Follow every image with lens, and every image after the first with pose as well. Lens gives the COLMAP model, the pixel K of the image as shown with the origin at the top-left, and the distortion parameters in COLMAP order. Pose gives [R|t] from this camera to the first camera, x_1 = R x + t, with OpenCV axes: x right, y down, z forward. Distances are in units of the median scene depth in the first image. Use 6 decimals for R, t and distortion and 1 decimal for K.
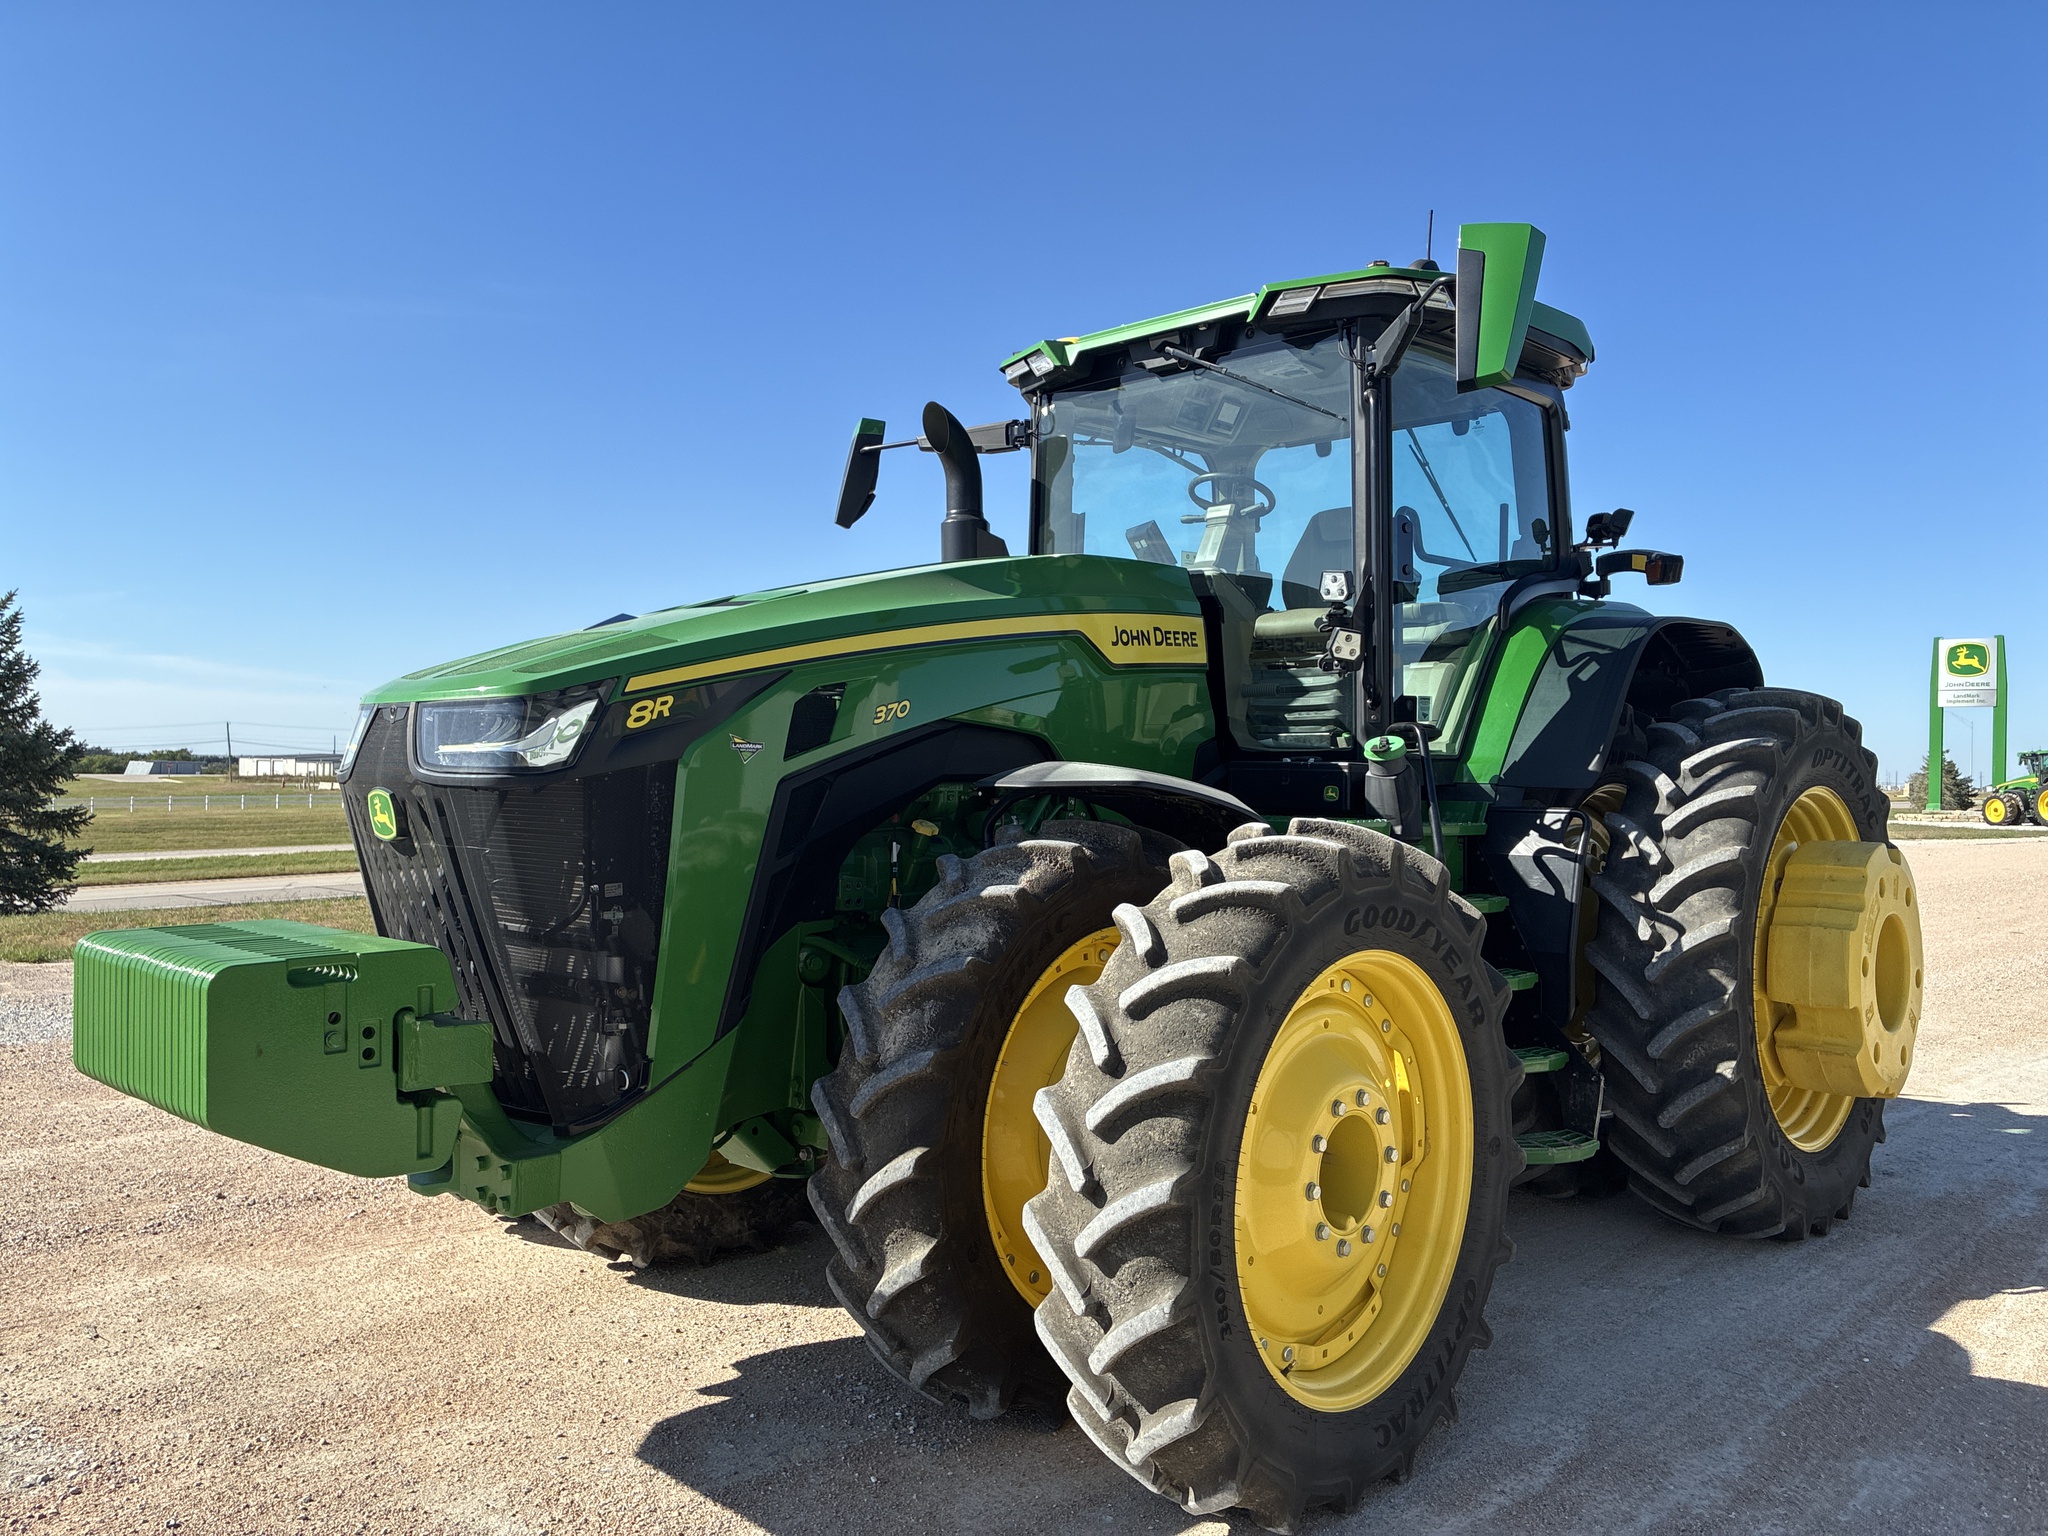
lens RADIAL K [[1561.3, 0, 1027.5], [0, 1561.3, 783.5], [0, 0, 1]] dist [0.040067, -0.048824]
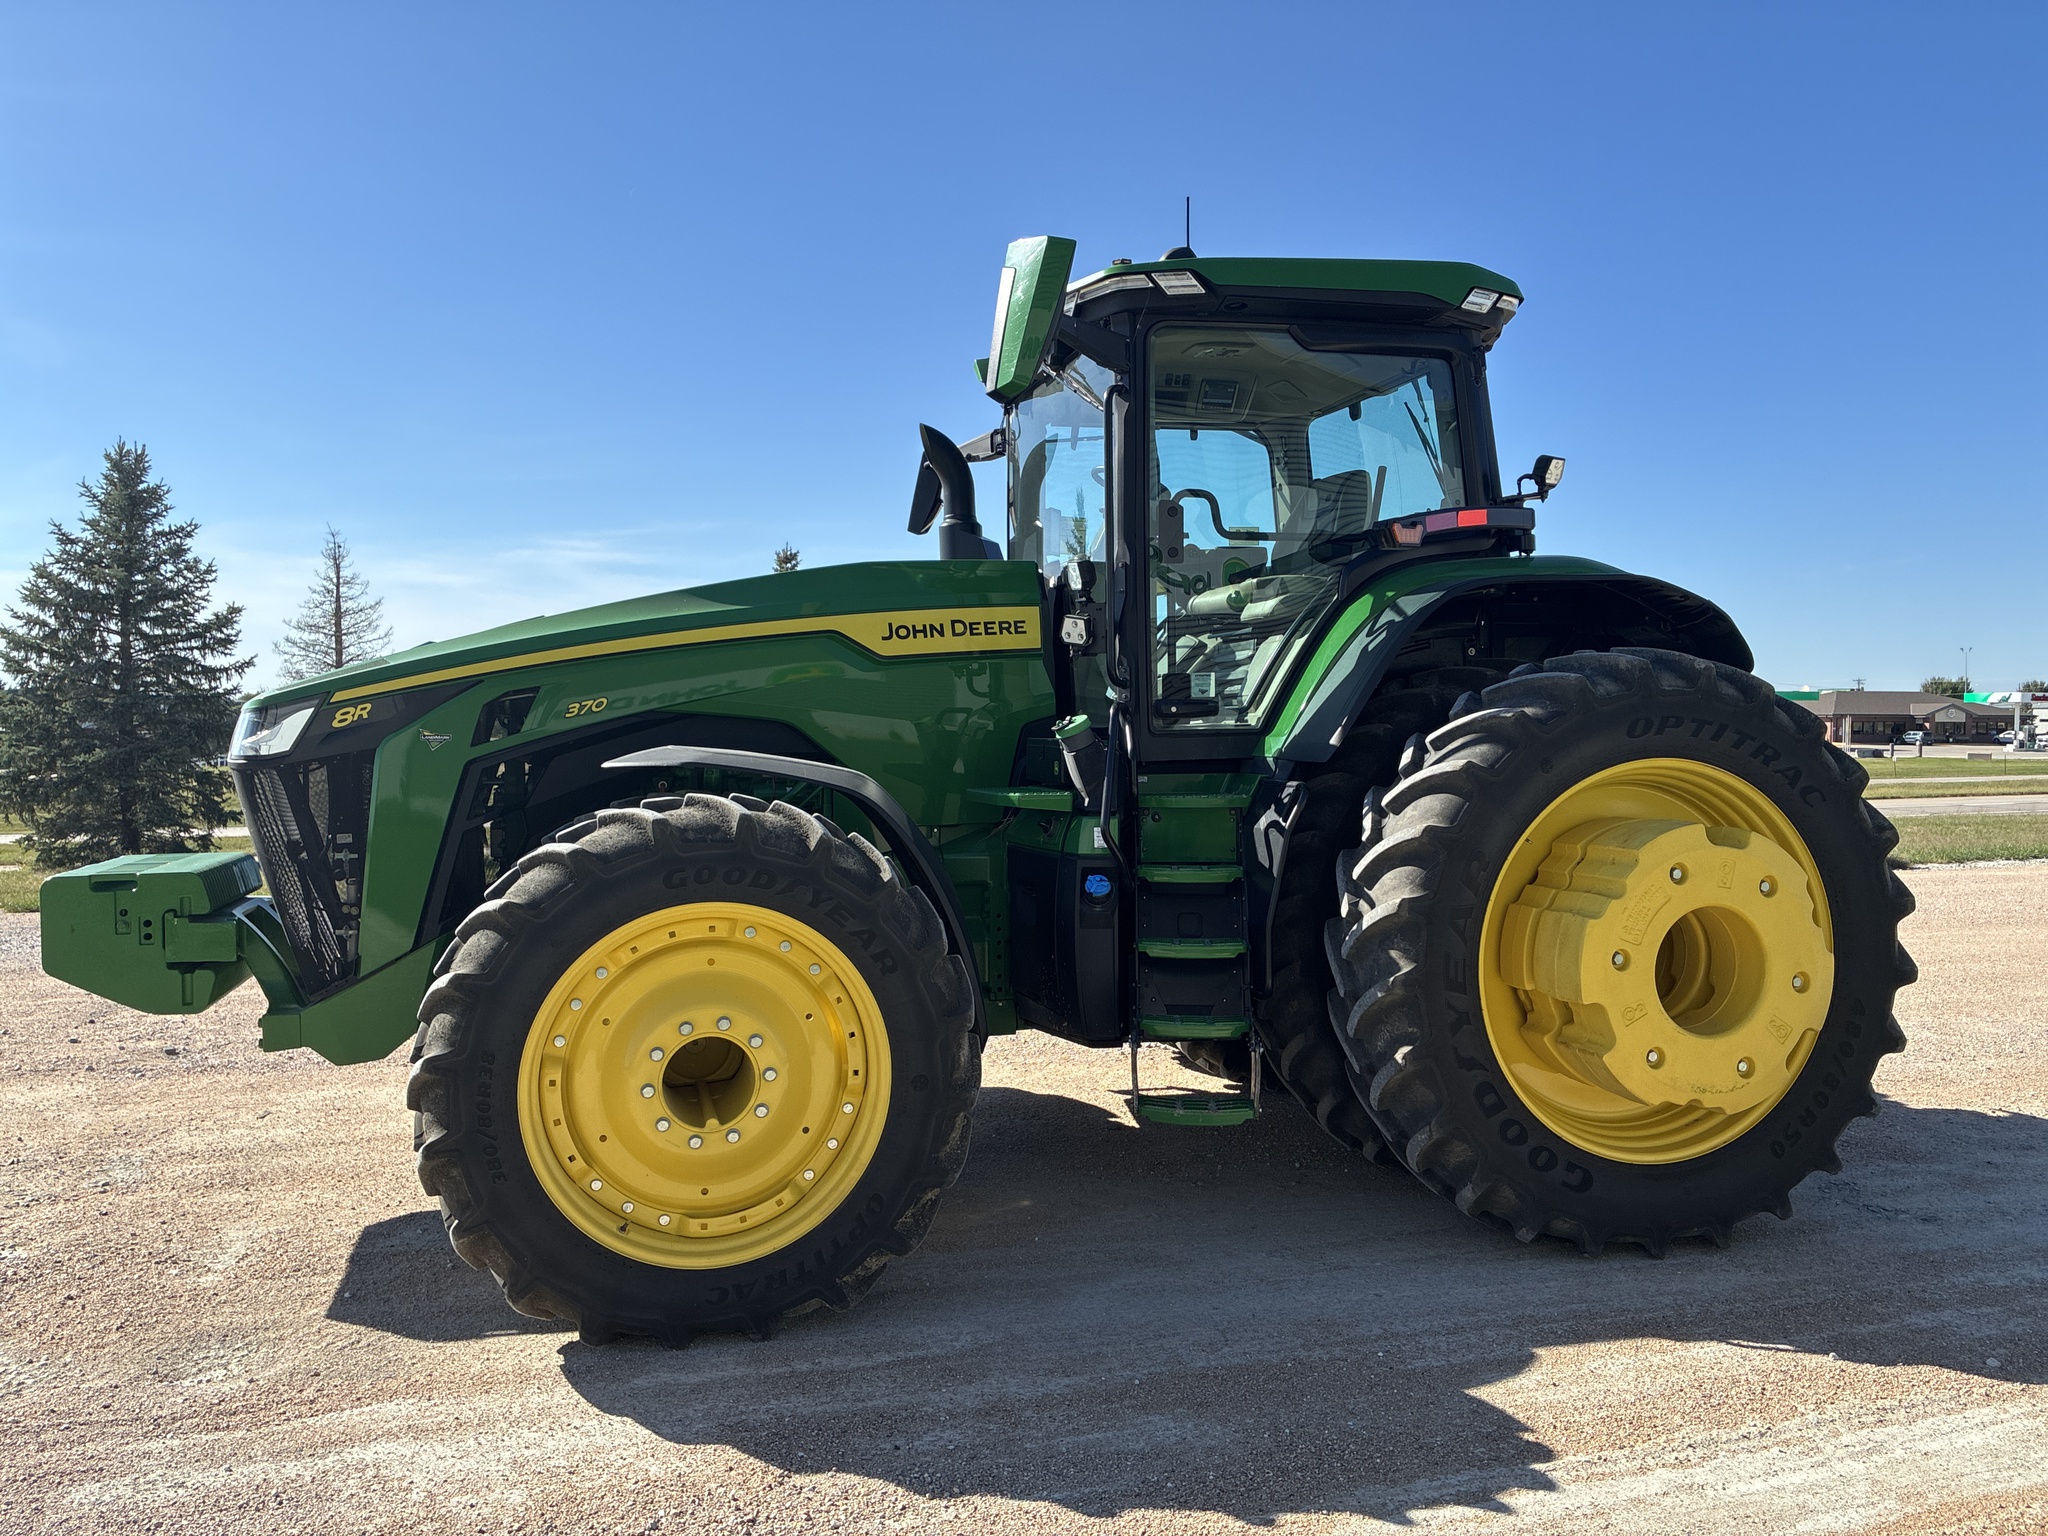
lens RADIAL K [[1561.3, 0, 986.3], [0, 1561.3, 792.8], [0, 0, 1]] dist [0.040067, -0.048824]
pose [[0.857007, 0.008106, -0.515240, 0.739265], [0.008370, 0.999525, 0.029647, -0.009295], [0.515236, -0.029720, 0.856533, 0.048269]]
